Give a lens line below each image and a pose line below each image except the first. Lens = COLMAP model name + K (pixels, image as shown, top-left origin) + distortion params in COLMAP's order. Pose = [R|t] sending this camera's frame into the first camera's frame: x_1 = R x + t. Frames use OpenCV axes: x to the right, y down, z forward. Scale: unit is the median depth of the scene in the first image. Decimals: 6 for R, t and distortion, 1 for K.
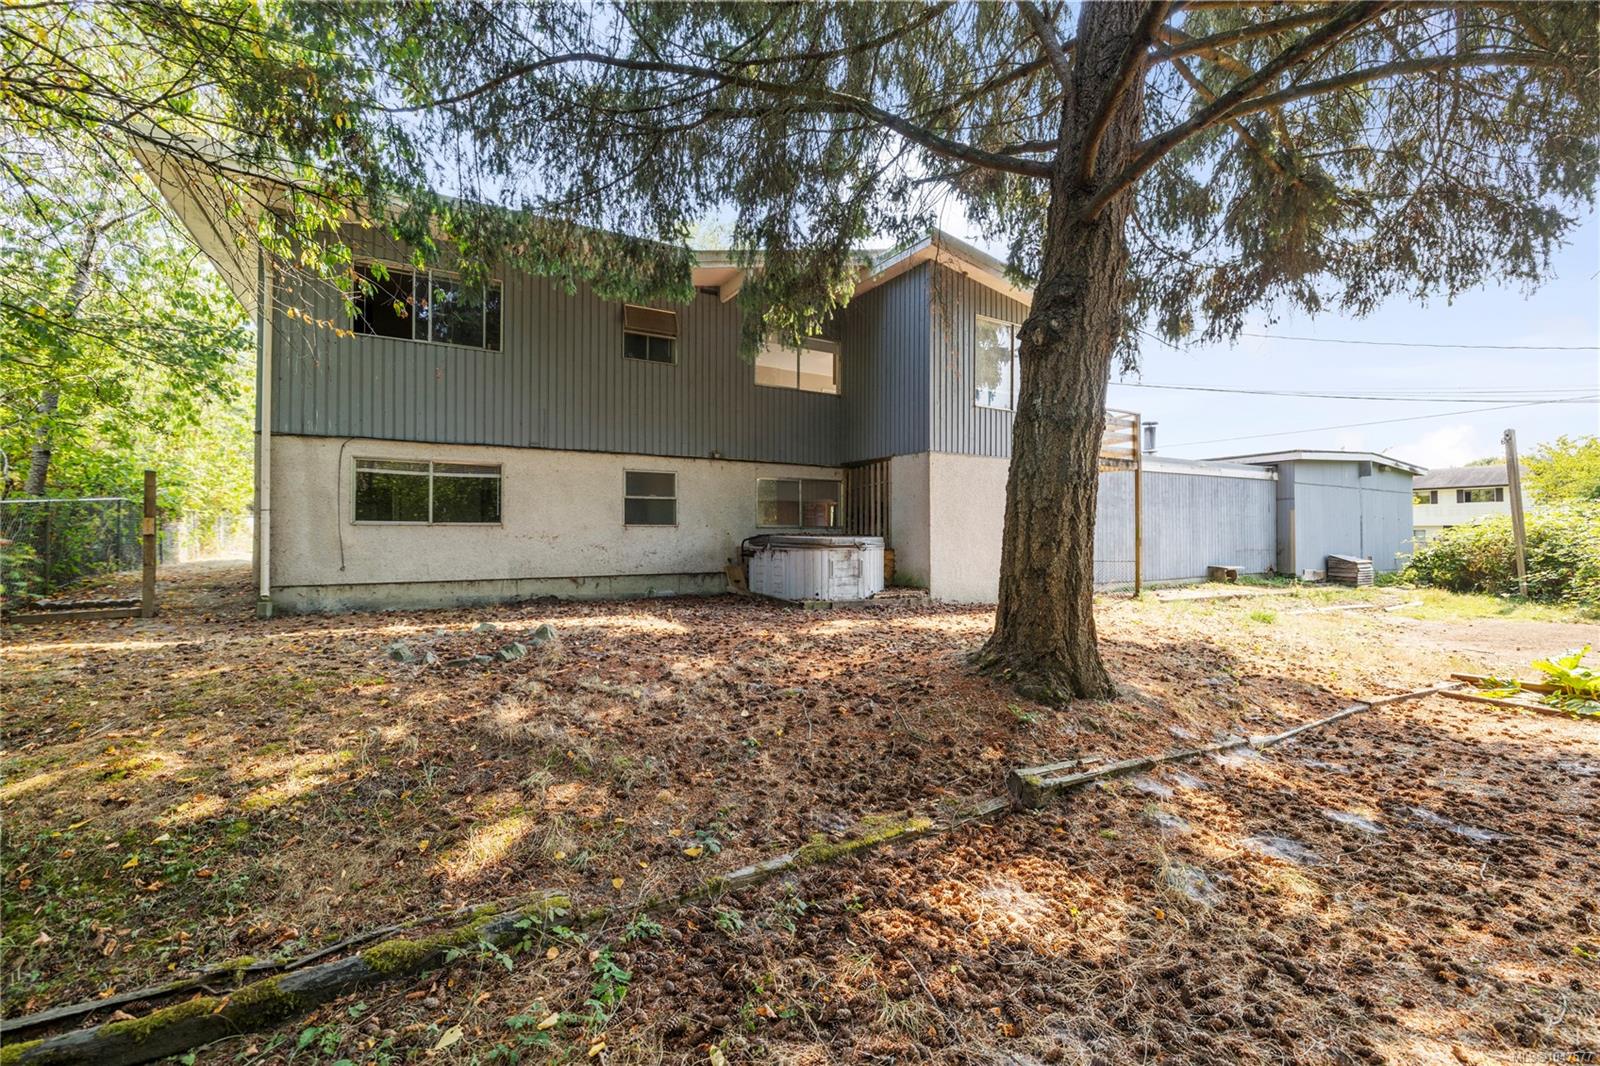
lens RADIAL K [[678.9, 0, 797.7], [0, 678.9, 533.1], [0, 0, 1]] dist [0.004483, 0.000030]
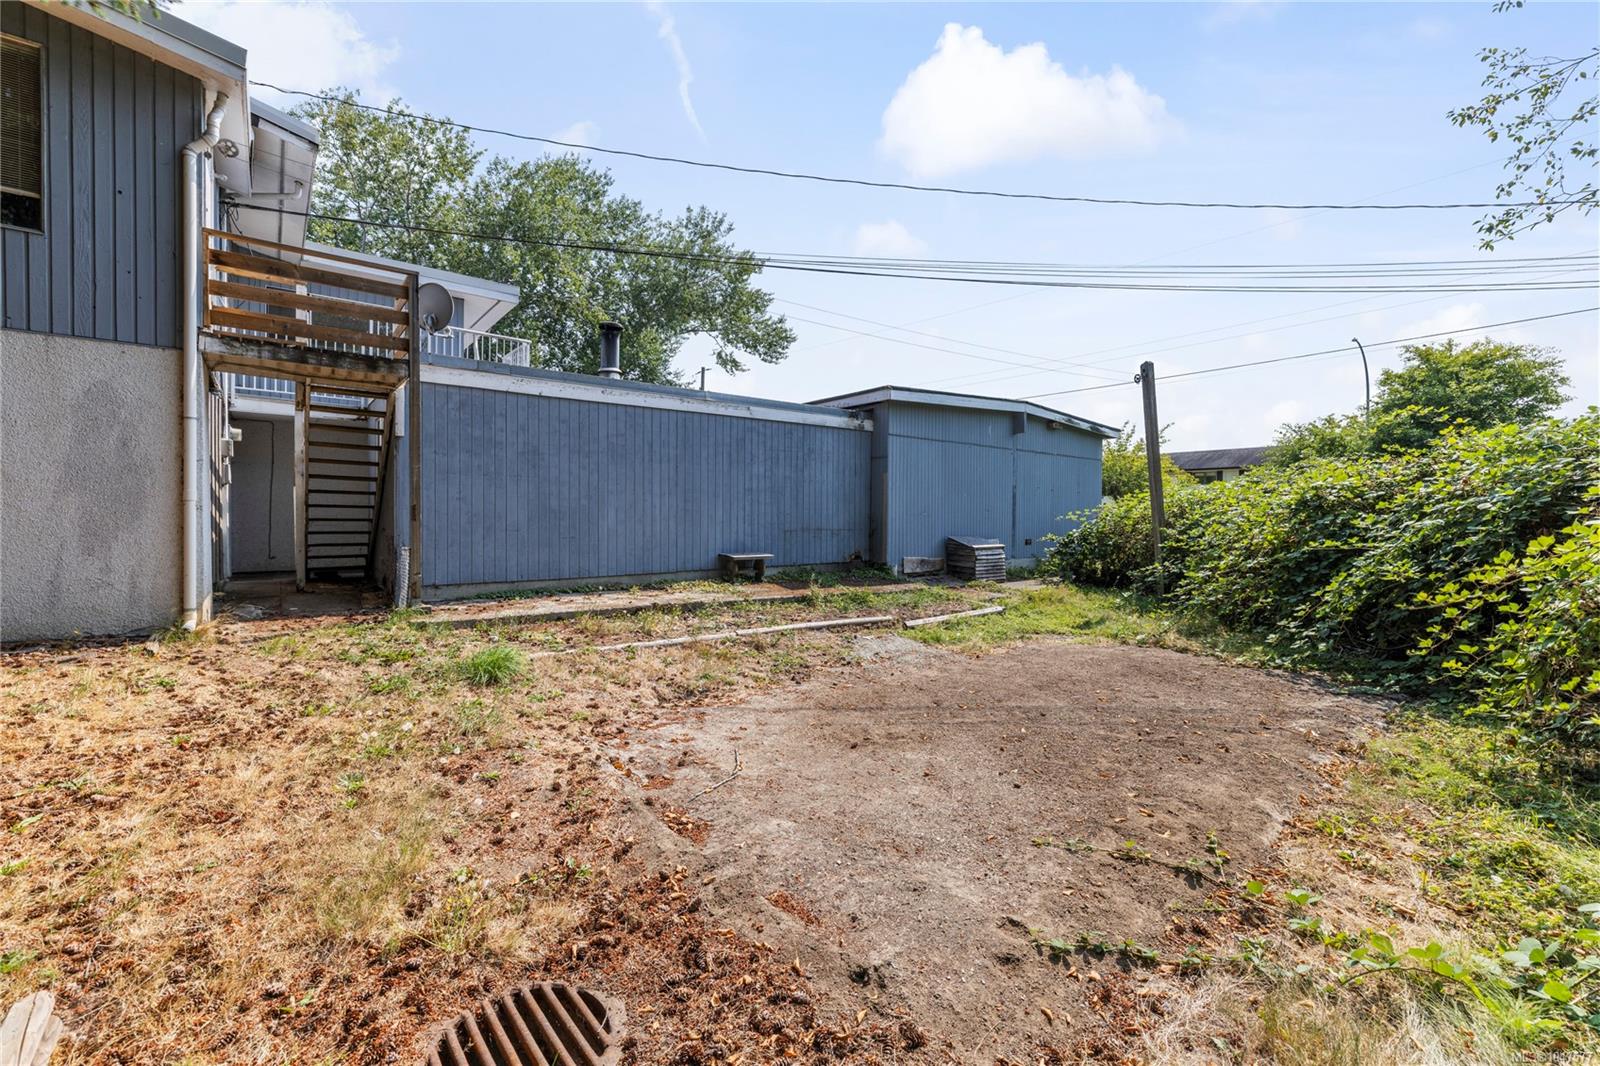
lens RADIAL K [[678.9, 0, 806.2], [0, 678.9, 527.8], [0, 0, 1]] dist [0.004483, 0.000030]
pose [[0.989438, 0.002942, 0.144925, 0.540487], [-0.006349, 0.999714, 0.023049, 0.006616], [-0.144816, -0.023725, 0.989174, 0.314891]]
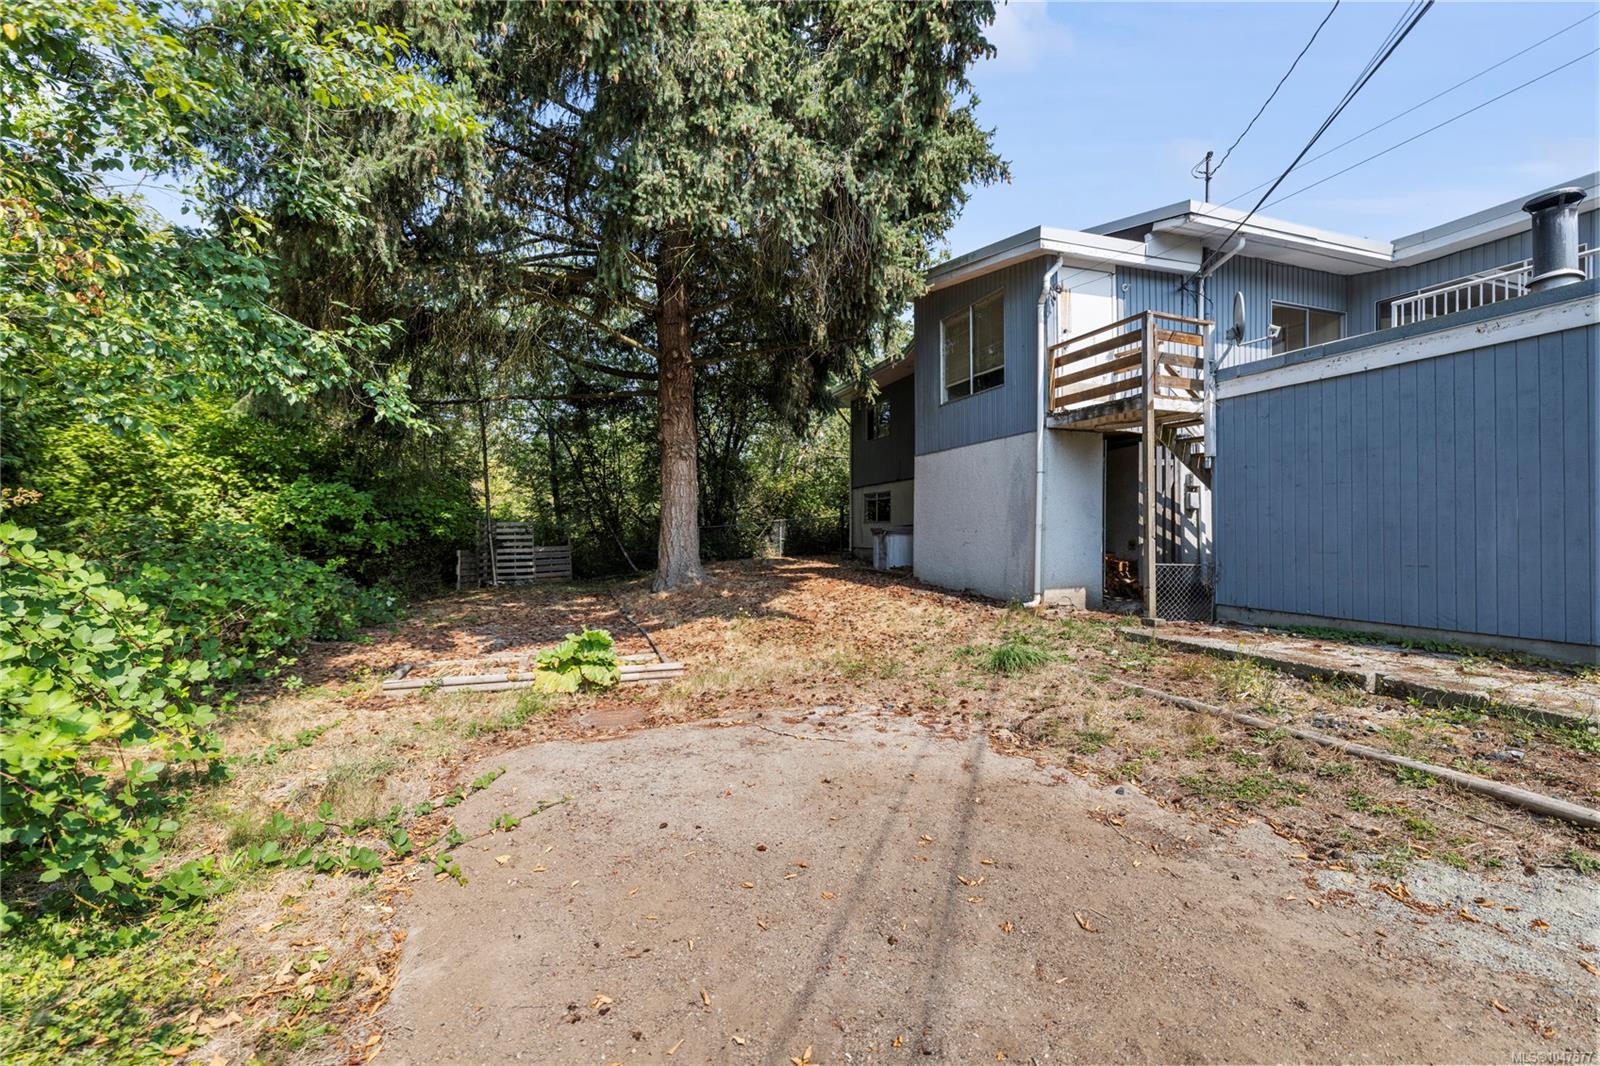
lens RADIAL K [[678.9, 0, 803.5], [0, 678.9, 530.0], [0, 0, 1]] dist [0.004483, 0.000030]
pose [[-0.173642, -0.005294, -0.984795, 0.831285], [0.005558, 0.999964, -0.006355, 0.009262], [0.984793, -0.006577, -0.173606, 0.597992]]
